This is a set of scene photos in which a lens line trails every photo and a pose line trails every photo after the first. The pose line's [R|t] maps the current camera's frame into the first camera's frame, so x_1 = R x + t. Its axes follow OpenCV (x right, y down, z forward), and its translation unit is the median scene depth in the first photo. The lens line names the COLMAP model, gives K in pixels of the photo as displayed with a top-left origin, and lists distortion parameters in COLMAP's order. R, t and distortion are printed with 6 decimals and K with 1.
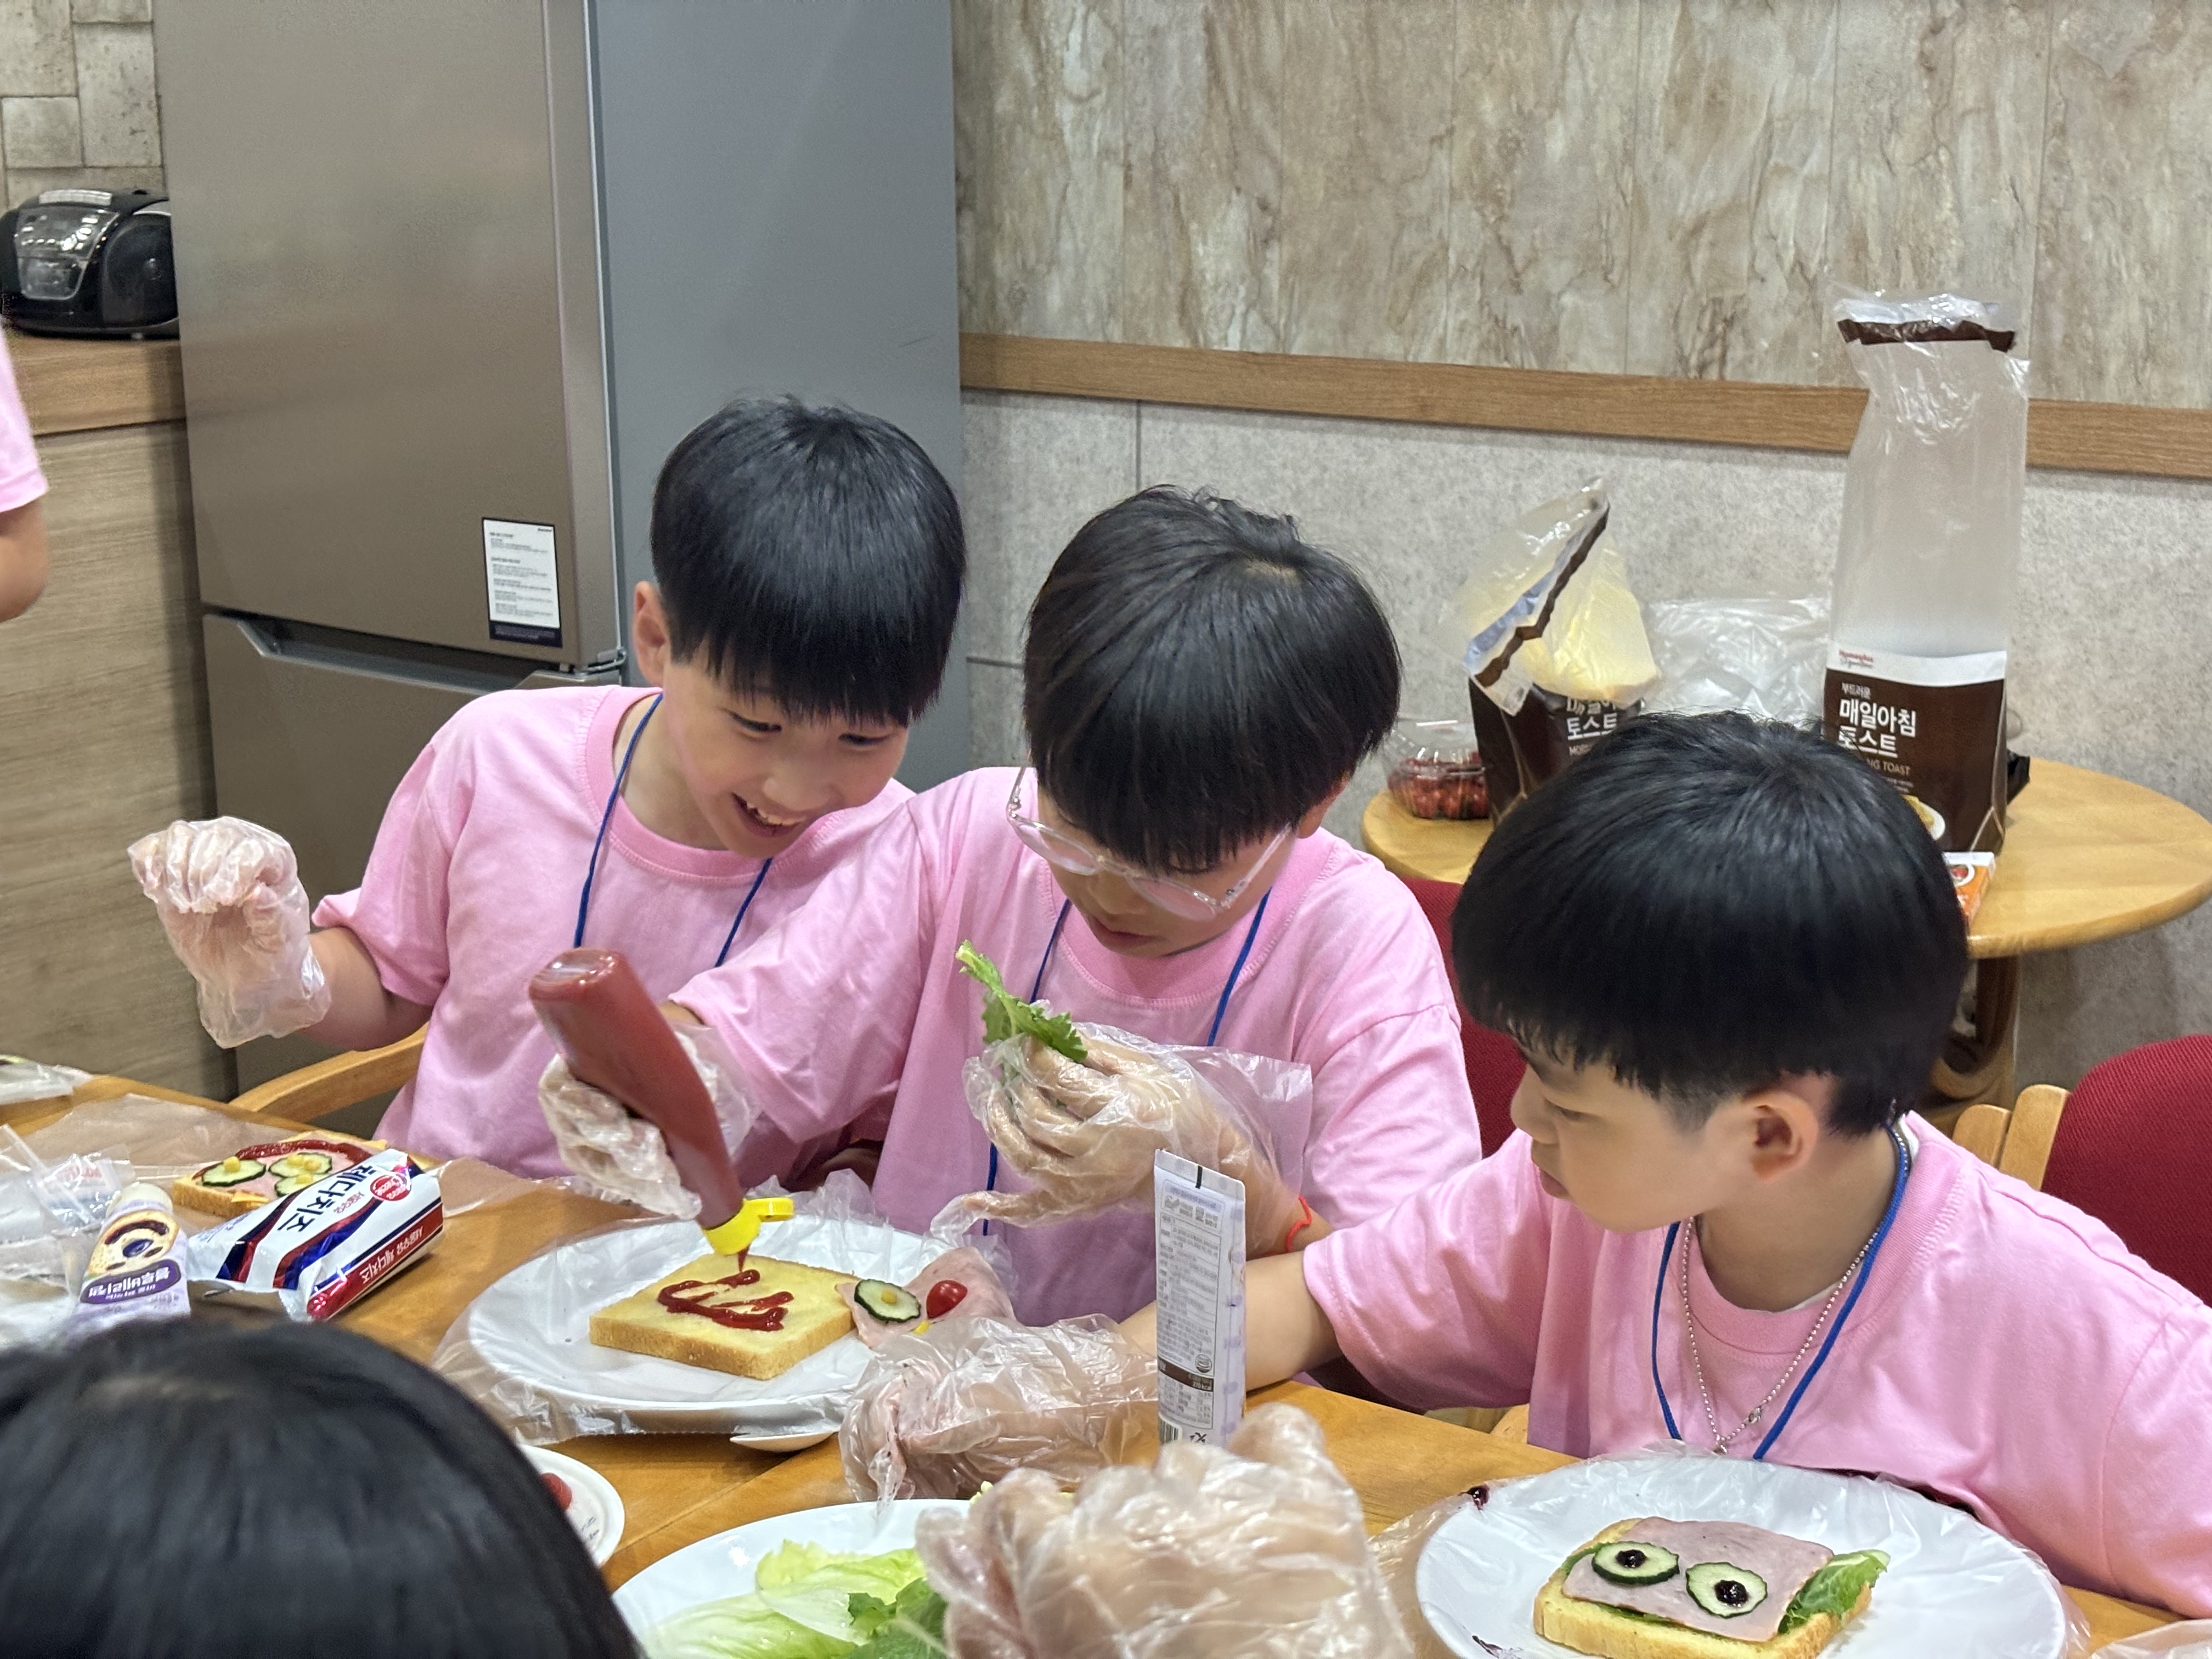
lens RADIAL K [[3442.3, 0, 1039.3], [0, 3442.3, 831.6], [0, 0, 1]] dist [0.236041, -0.982941]
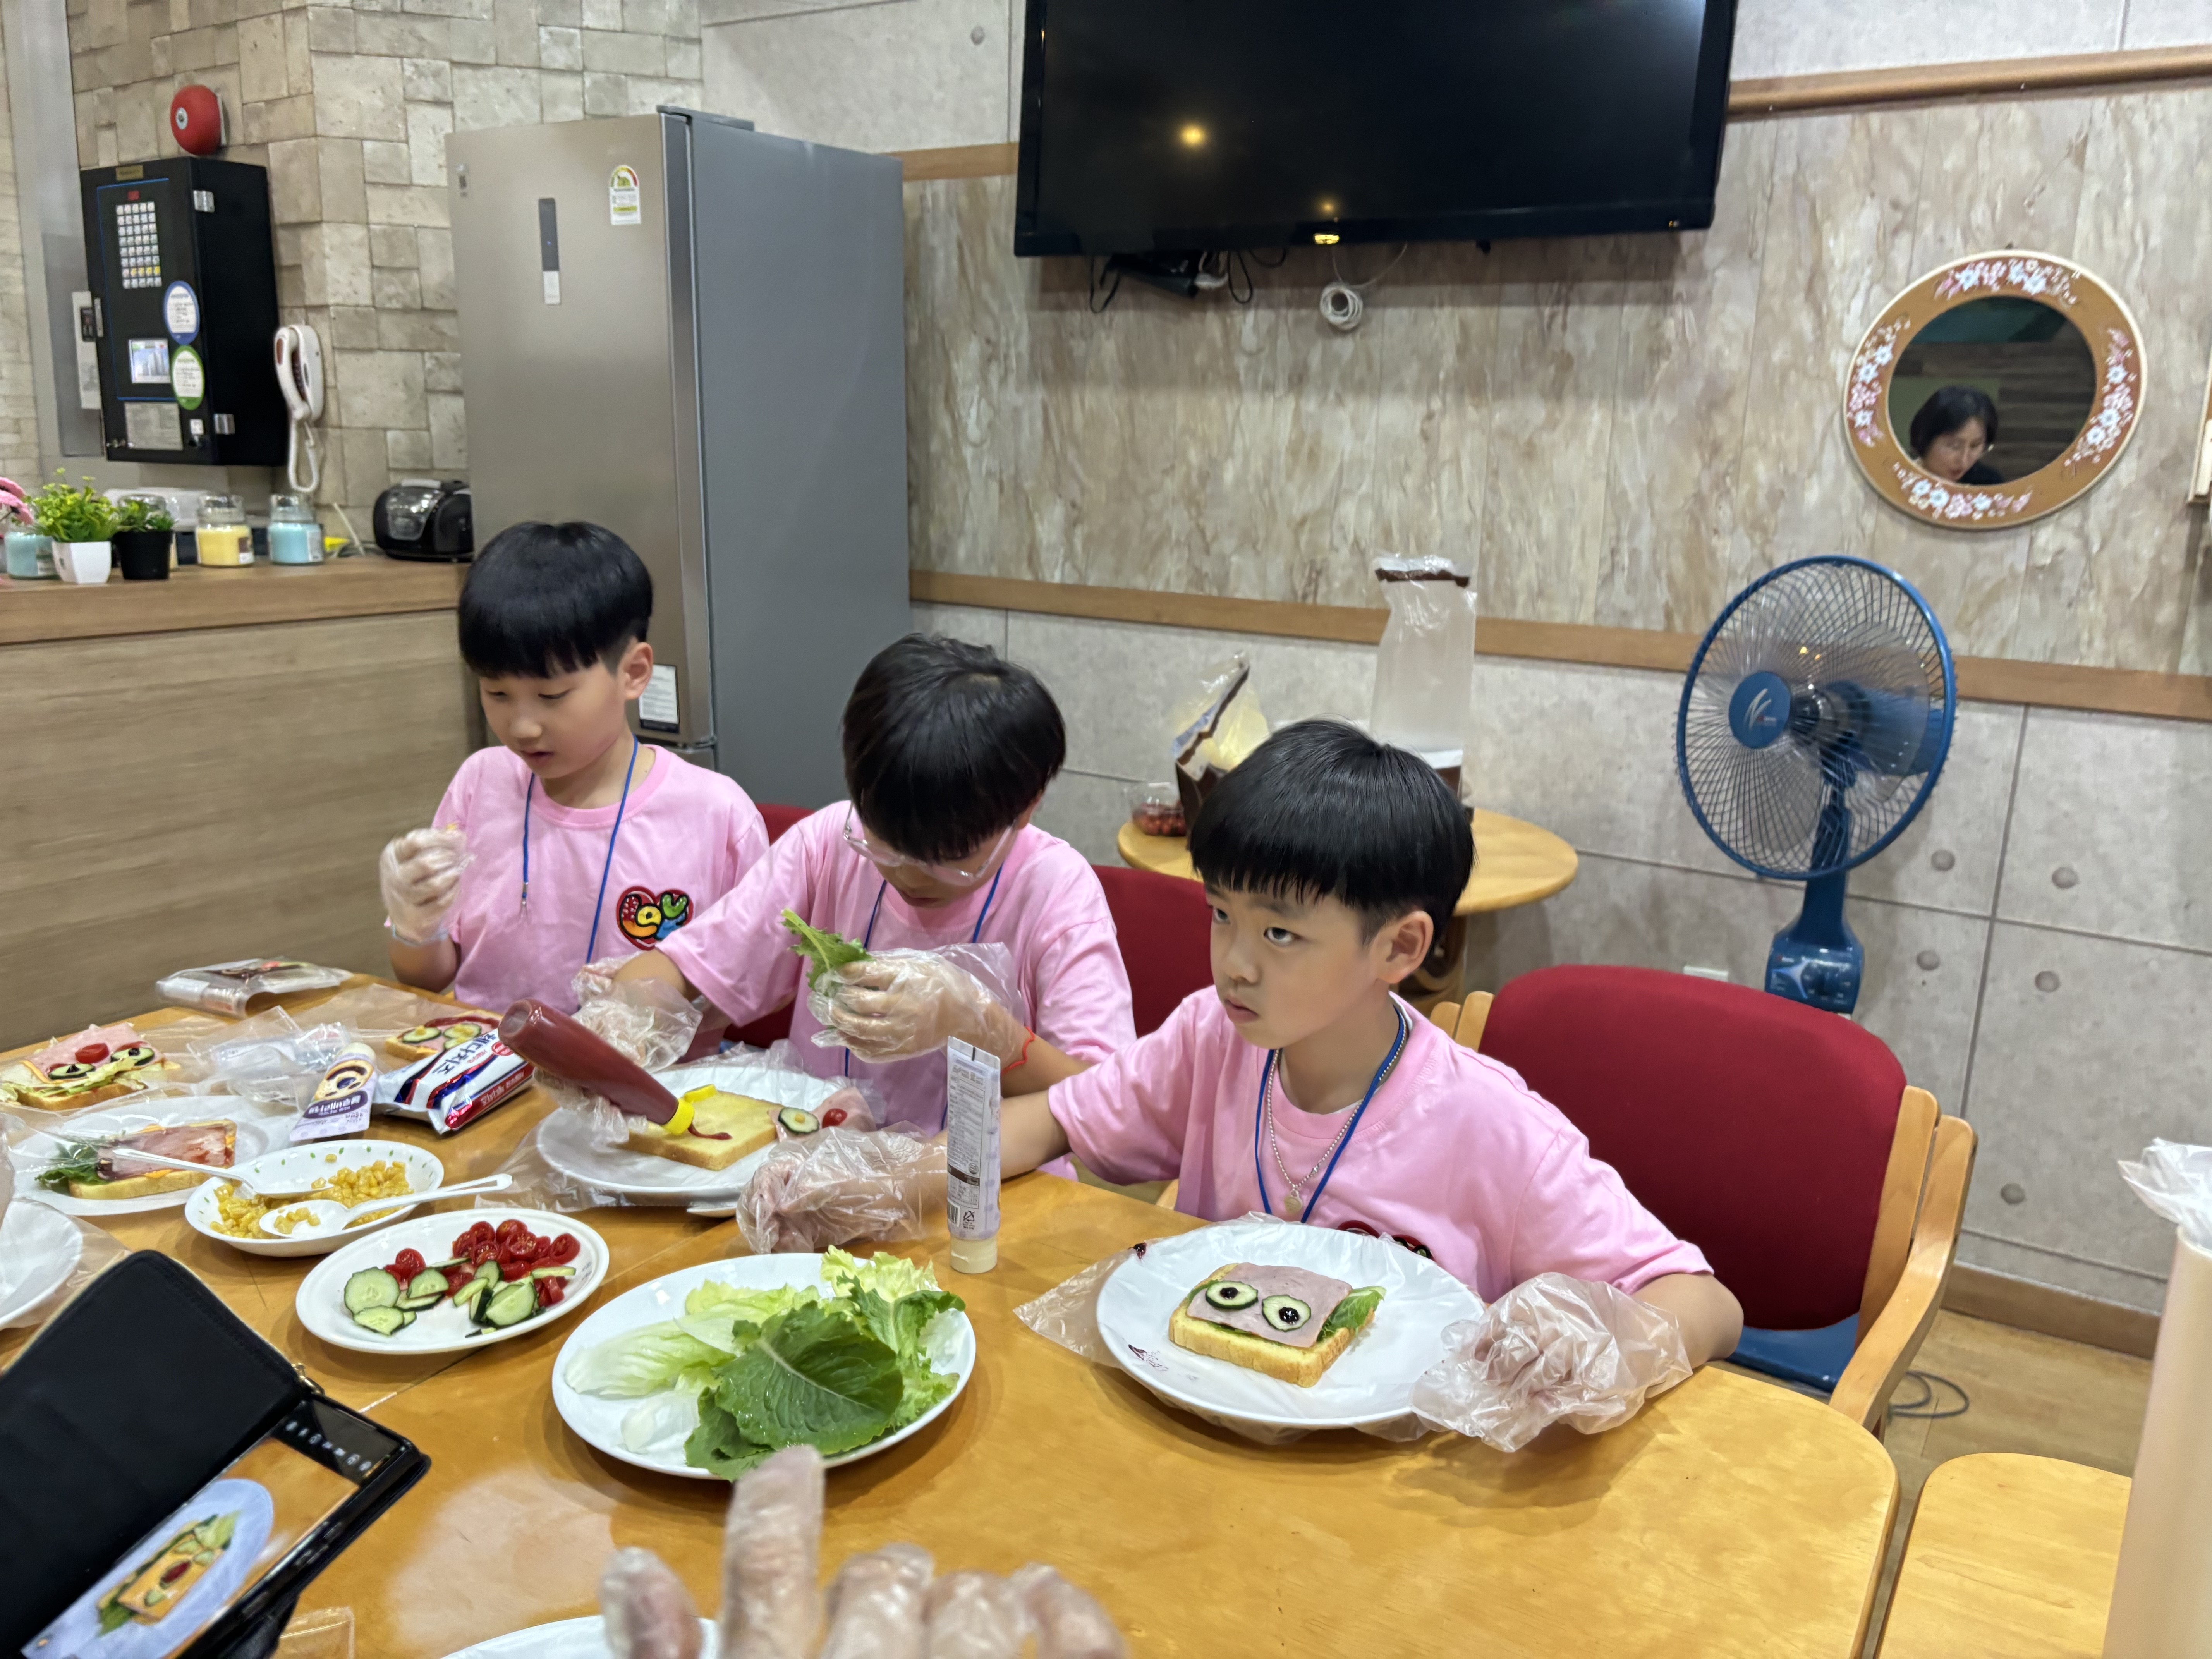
lens RADIAL K [[1721.7, 0, 1102.3], [0, 1721.7, 846.9], [0, 0, 1]] dist [0.045157, -0.046798]
pose [[0.997626, 0.015625, 0.067063, 0.028068], [-0.015760, 0.999875, 0.001488, 0.000658], [-0.067032, -0.002541, 0.997748, 0.105571]]
